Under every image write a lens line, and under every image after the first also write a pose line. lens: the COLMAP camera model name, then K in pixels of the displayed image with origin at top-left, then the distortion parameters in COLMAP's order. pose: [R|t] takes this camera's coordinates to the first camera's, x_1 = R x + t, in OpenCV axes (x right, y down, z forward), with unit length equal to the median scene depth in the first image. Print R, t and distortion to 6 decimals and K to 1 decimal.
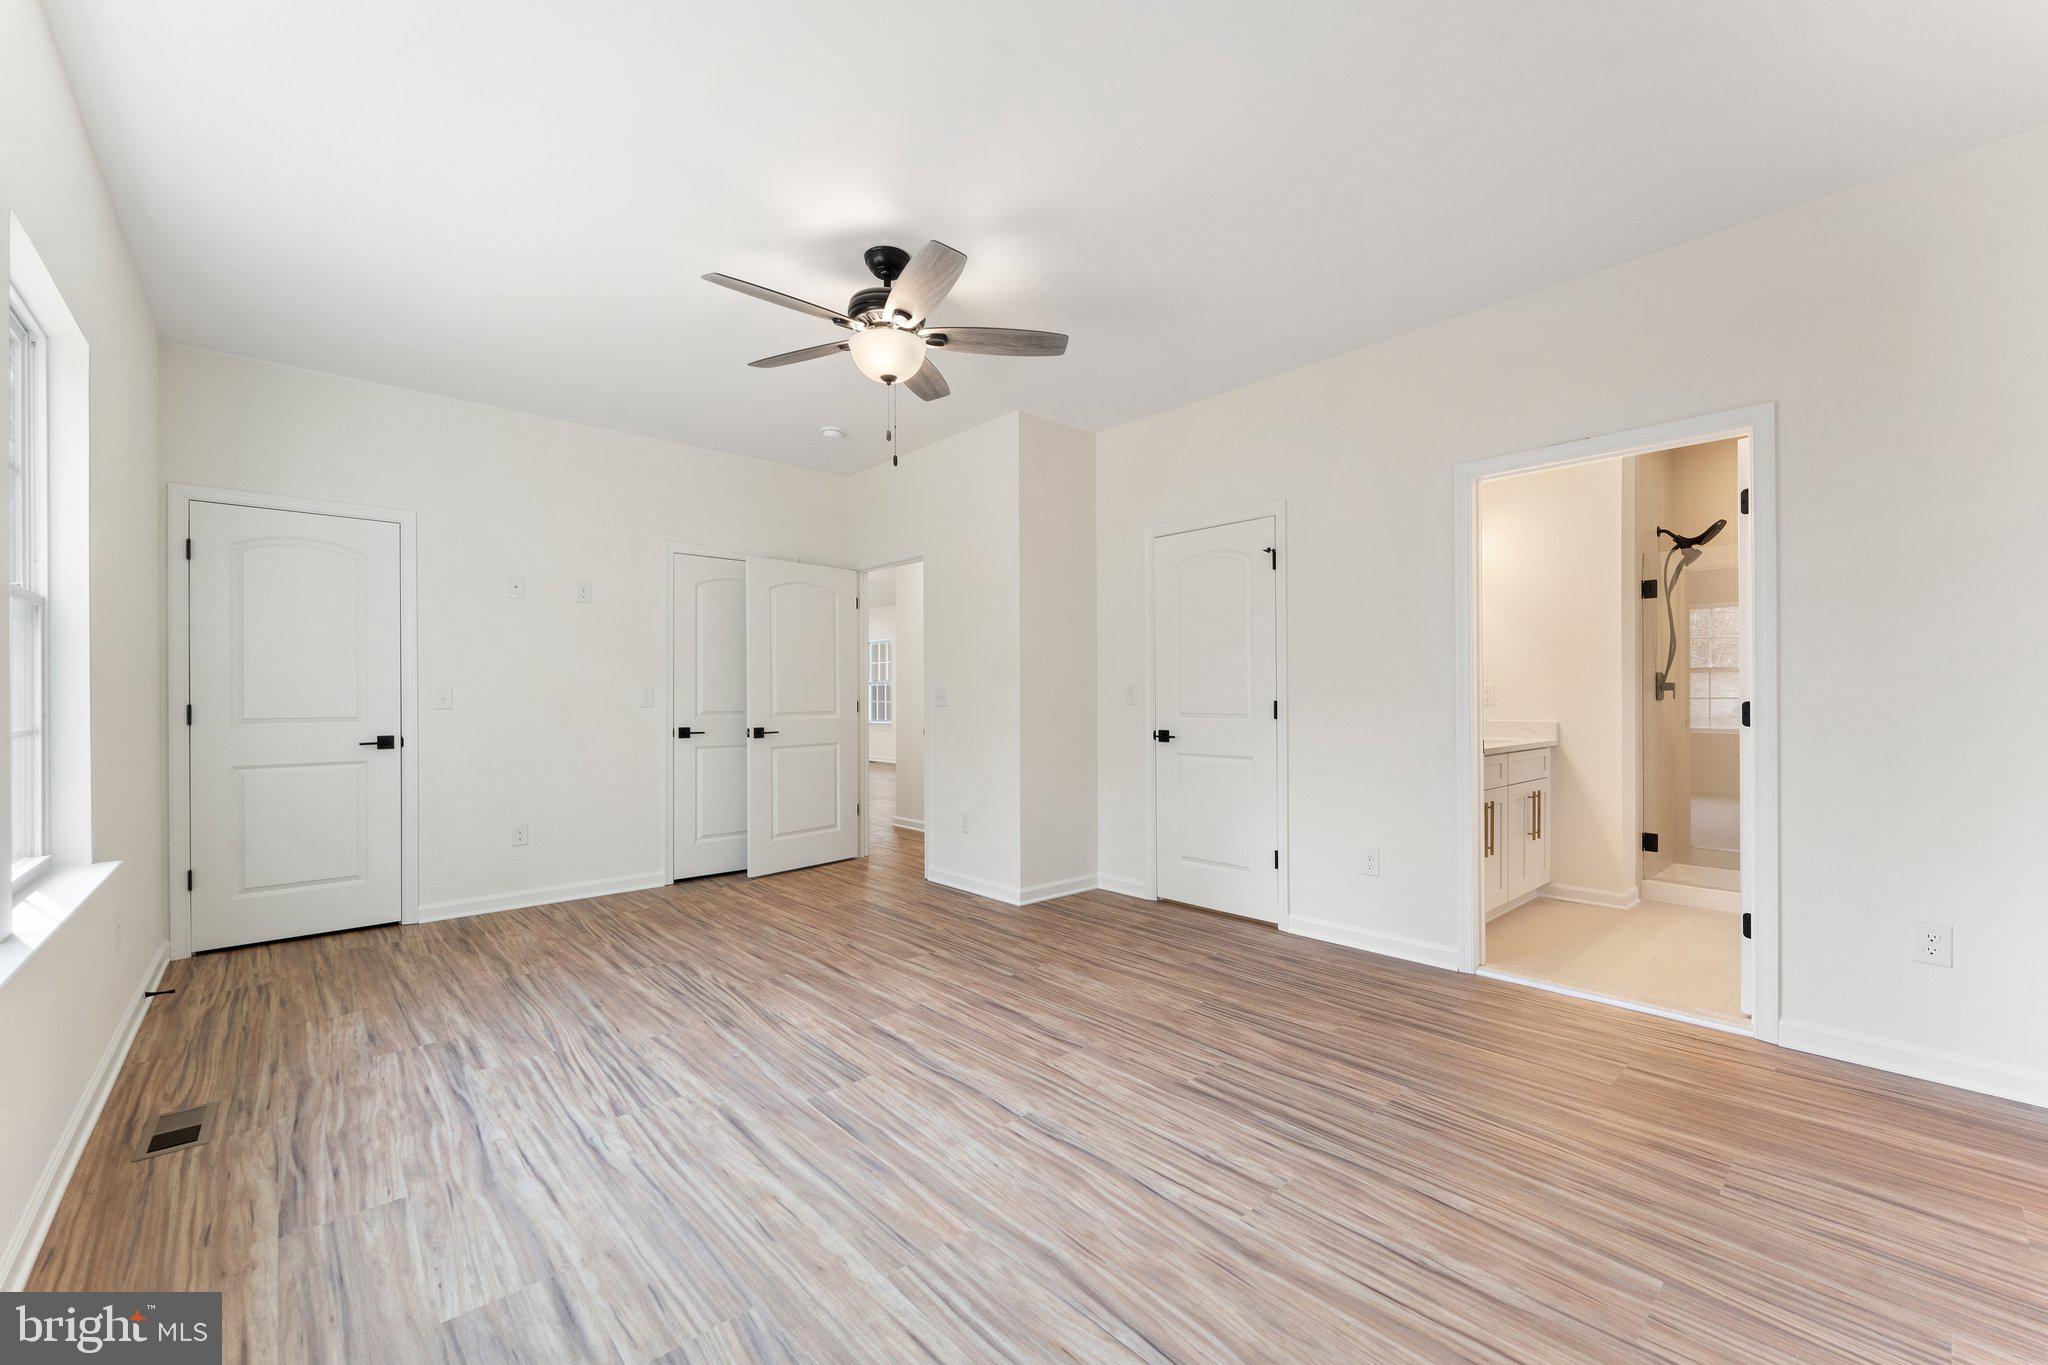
lens RADIAL K [[836.2, 0, 1027.8], [0, 836.2, 688.3], [0, 0, 1]] dist [0.002981, 0.000257]
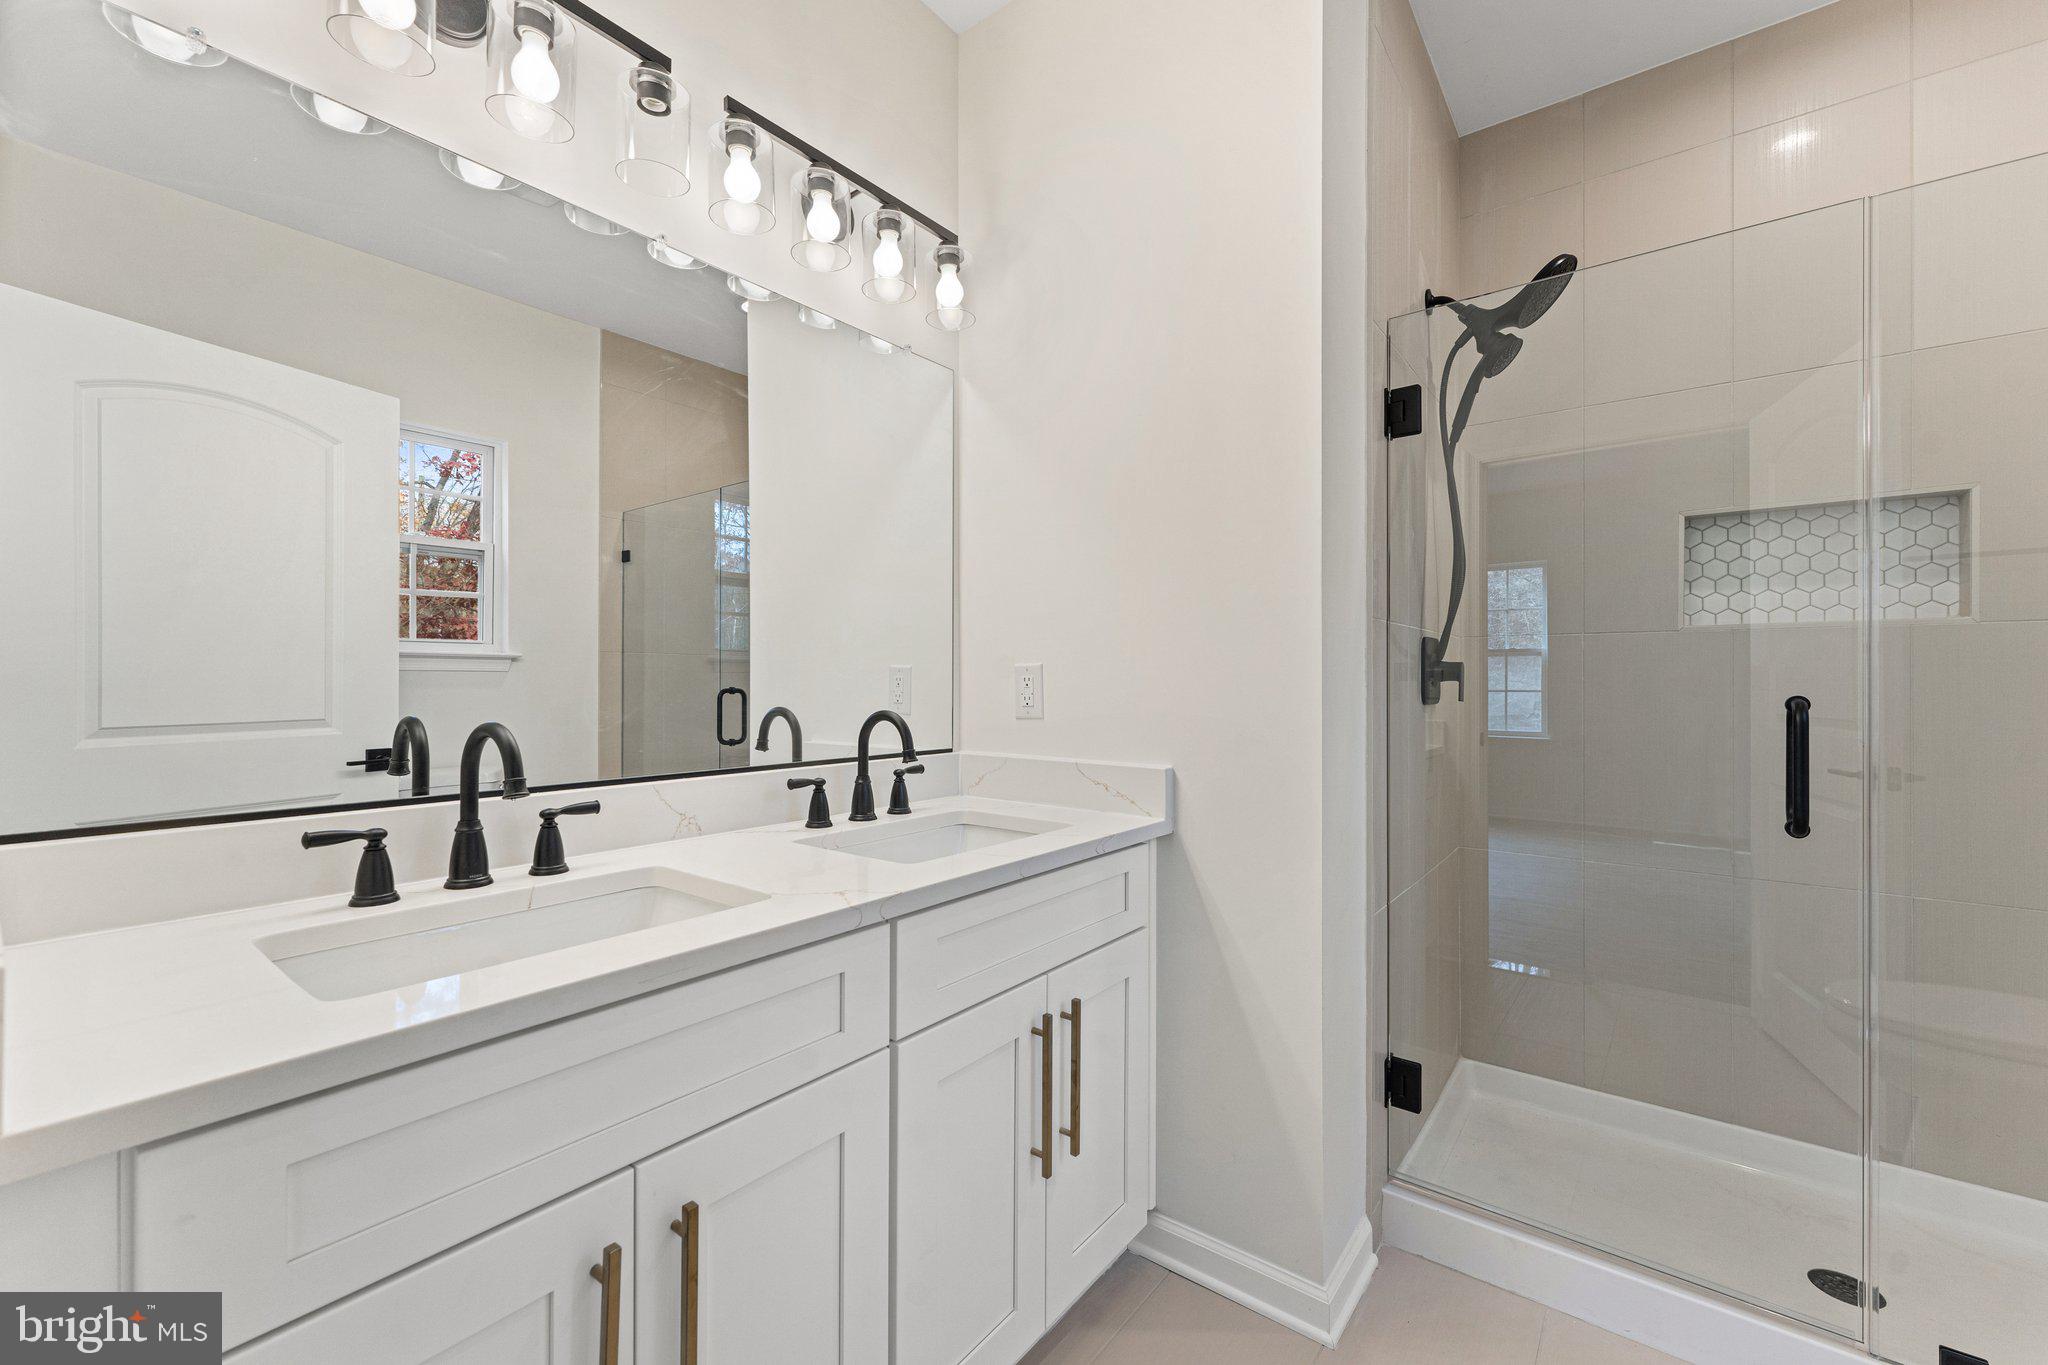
lens RADIAL K [[836.2, 0, 1031.6], [0, 836.2, 677.9], [0, 0, 1]] dist [0.002981, 0.000257]
pose [[0.984165, 0.001375, 0.177248, 0.507718], [-0.001696, 0.999997, 0.001660, 0.000710], [-0.177246, -0.001934, 0.984165, 0.654320]]
